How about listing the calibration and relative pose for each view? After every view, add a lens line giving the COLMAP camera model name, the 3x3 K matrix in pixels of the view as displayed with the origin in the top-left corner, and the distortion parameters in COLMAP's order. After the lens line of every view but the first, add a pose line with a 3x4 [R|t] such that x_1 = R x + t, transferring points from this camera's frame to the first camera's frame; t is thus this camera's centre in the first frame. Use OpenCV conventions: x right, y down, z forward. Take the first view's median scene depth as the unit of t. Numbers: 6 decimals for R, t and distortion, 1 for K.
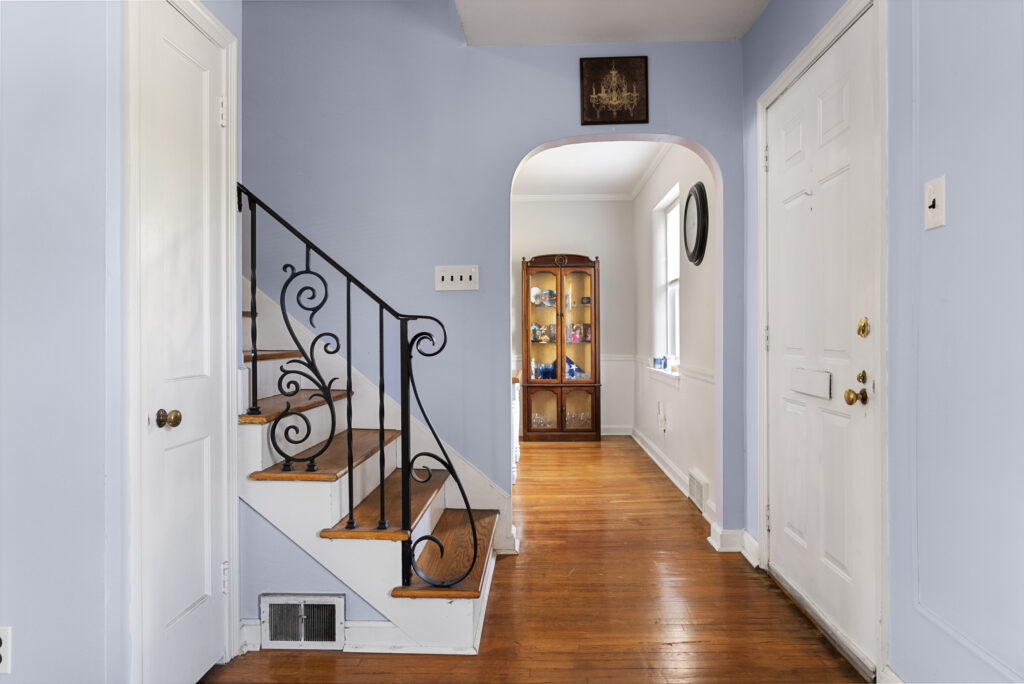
lens RADIAL K [[648.6, 0, 512.8], [0, 648.6, 338.7], [0, 0, 1]] dist [-0.008572, -0.004006]
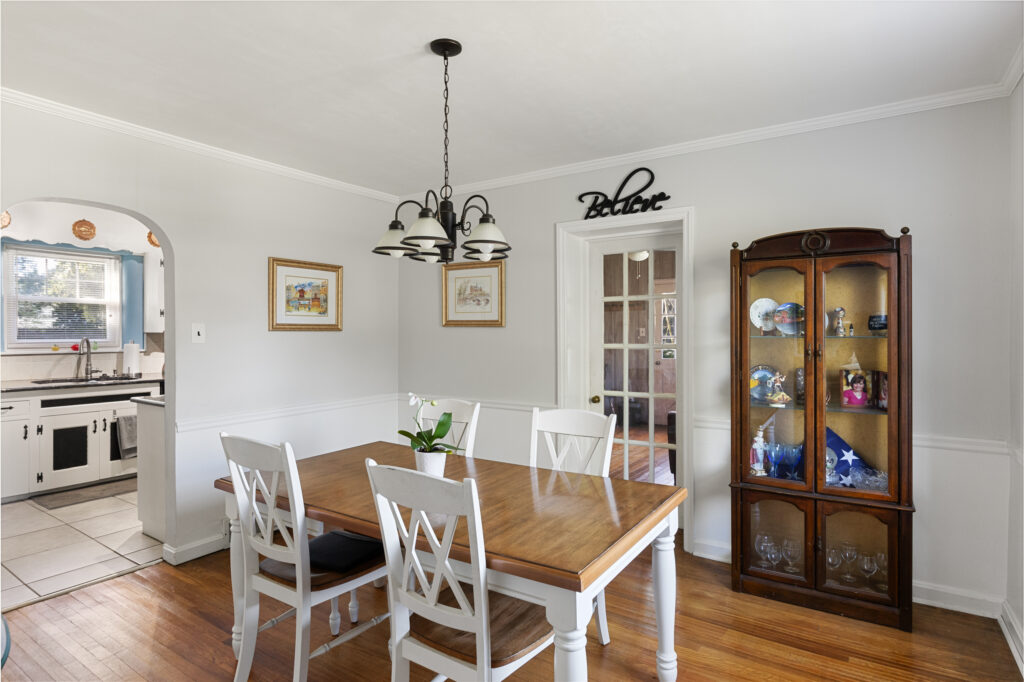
lens RADIAL K [[536.5, 0, 510.7], [0, 536.5, 339.7], [0, 0, 1]] dist [-0.012789, 0.001545]
pose [[0.855764, 0.005781, -0.517334, 0.084937], [-0.005559, 0.999983, 0.001979, -0.045978], [0.517336, 0.001183, 0.855782, 0.525620]]
